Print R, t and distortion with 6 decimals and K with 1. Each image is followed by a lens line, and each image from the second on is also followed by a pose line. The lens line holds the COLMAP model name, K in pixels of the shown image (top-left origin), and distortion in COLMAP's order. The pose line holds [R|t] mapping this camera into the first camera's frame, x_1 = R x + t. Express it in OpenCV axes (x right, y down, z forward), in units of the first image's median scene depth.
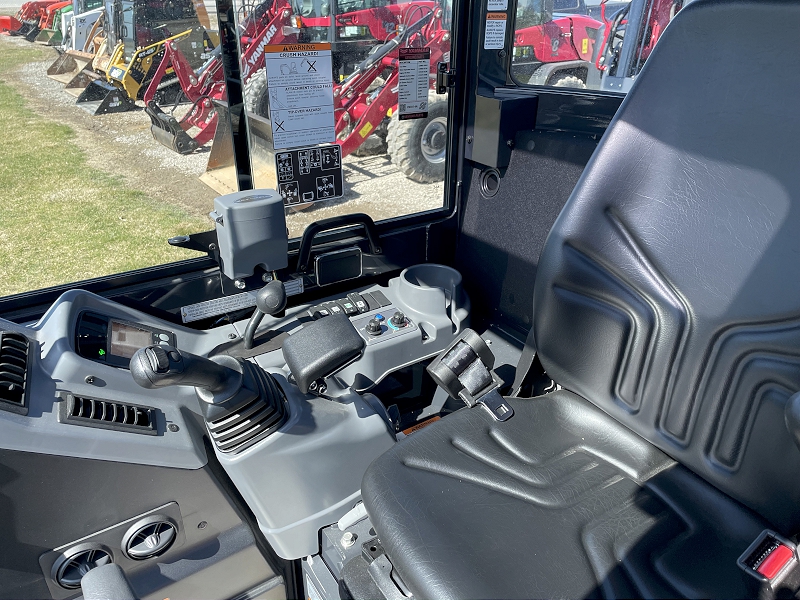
lens RADIAL K [[600.2, 0, 406.1], [0, 600.2, 298.4], [0, 0, 1]] dist [0.079764, -0.102022]
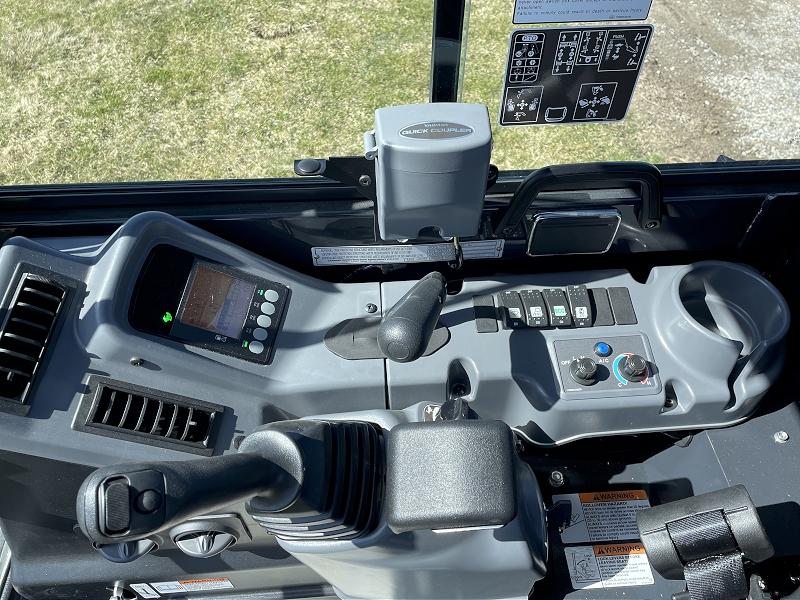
lens RADIAL K [[600.2, 0, 406.1], [0, 600.2, 298.4], [0, 0, 1]] dist [0.079764, -0.102022]
pose [[0.871000, 0.375791, -0.316448, -0.046878], [-0.227418, 0.879367, 0.418324, -0.232053], [0.435476, -0.292395, 0.851390, 0.449243]]
